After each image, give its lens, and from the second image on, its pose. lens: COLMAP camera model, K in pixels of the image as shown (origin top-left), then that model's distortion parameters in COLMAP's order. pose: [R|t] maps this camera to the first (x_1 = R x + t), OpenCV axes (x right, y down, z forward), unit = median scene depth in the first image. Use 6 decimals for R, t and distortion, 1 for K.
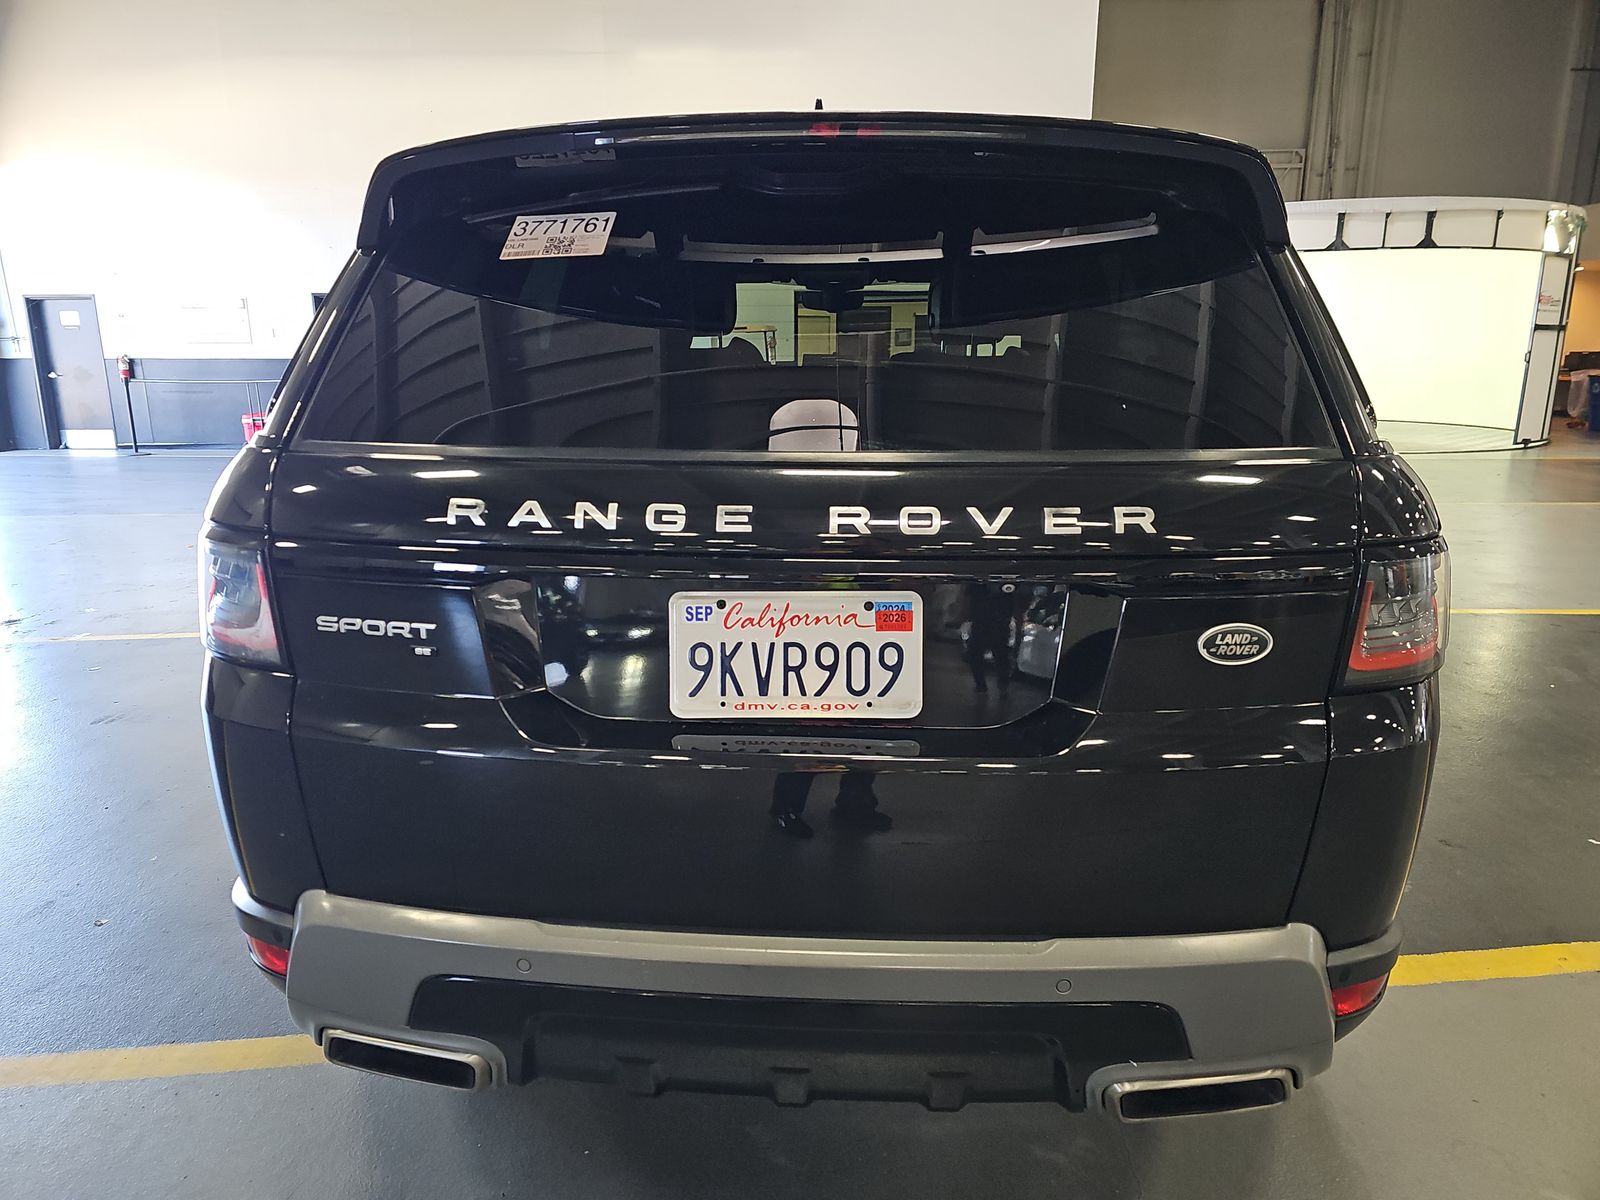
lens RADIAL K [[1072.8, 0, 803.3], [0, 1072.8, 582.6], [0, 0, 1]] dist [0.073157, 0.000320]
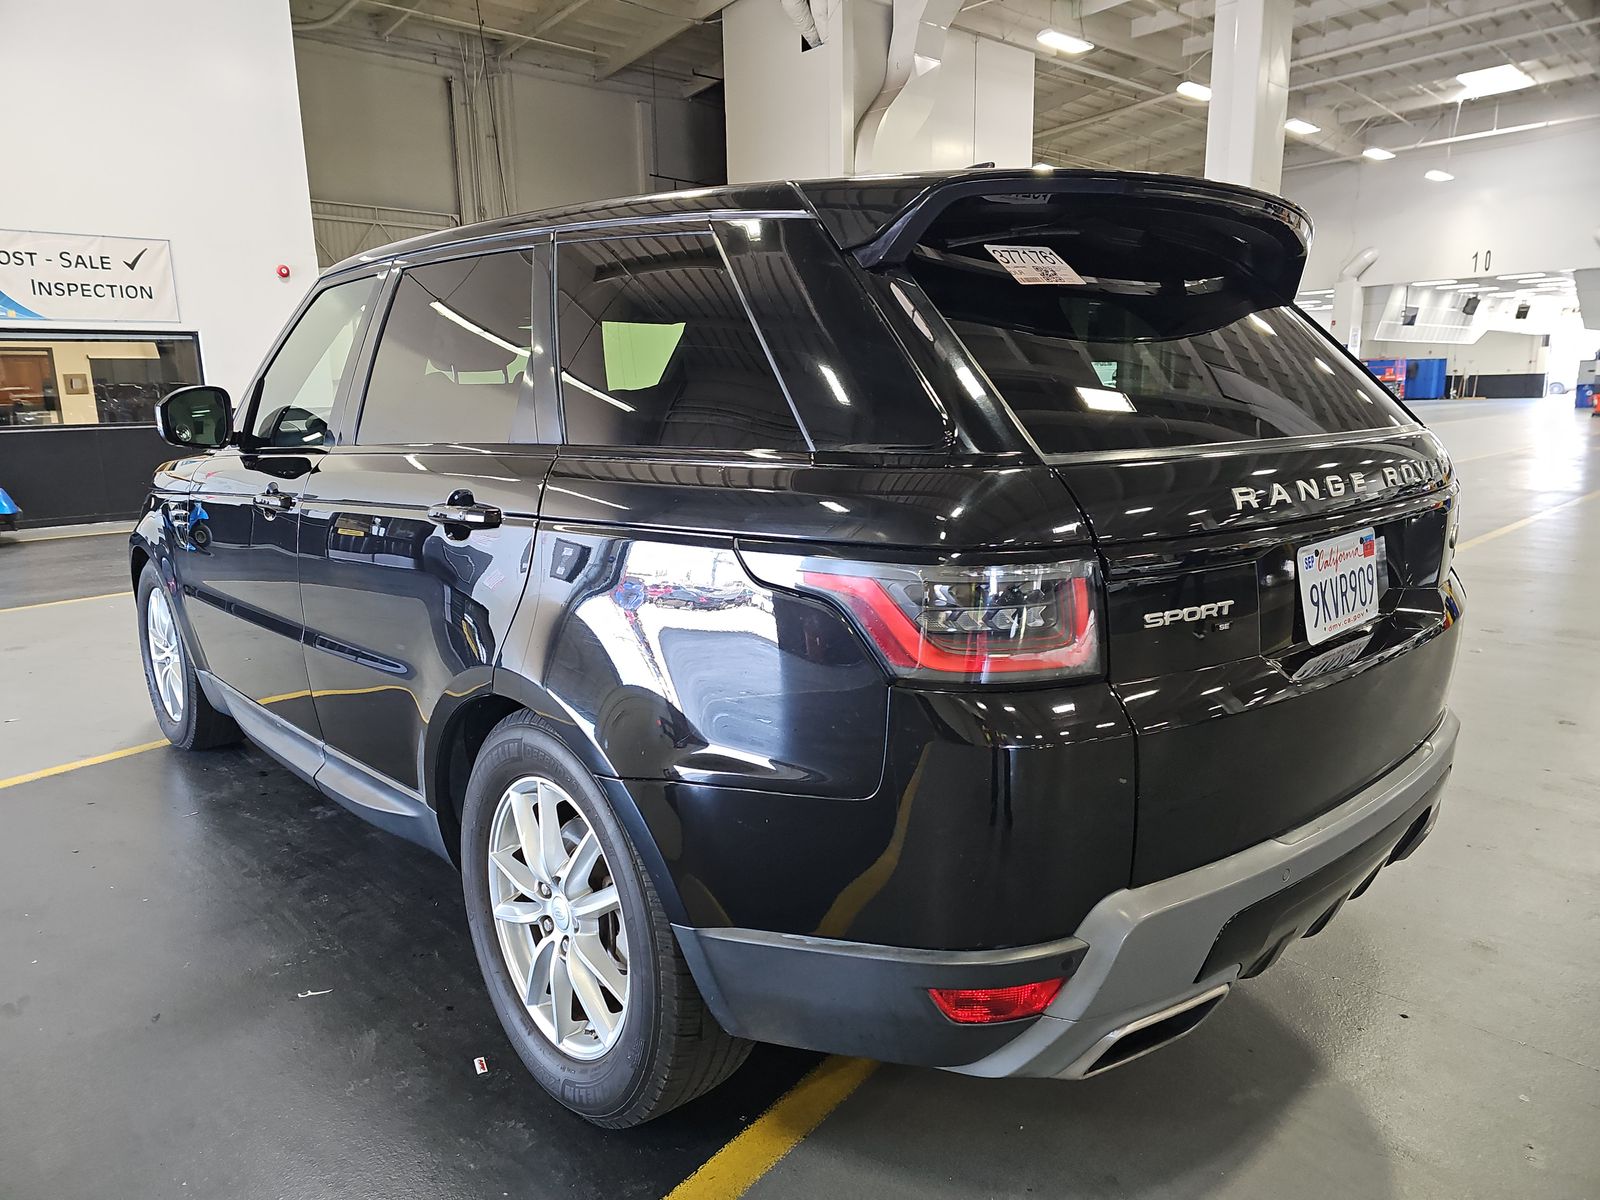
lens RADIAL K [[1084.1, 0, 800.0], [0, 1084.1, 600.0], [0, 0, 1]] dist [0.021941, 0.000730]
pose [[0.696595, -0.150683, 0.701463, -1.448776], [0.172339, 0.984214, 0.040278, -0.084998], [-0.696459, 0.092832, 0.711567, 0.502228]]
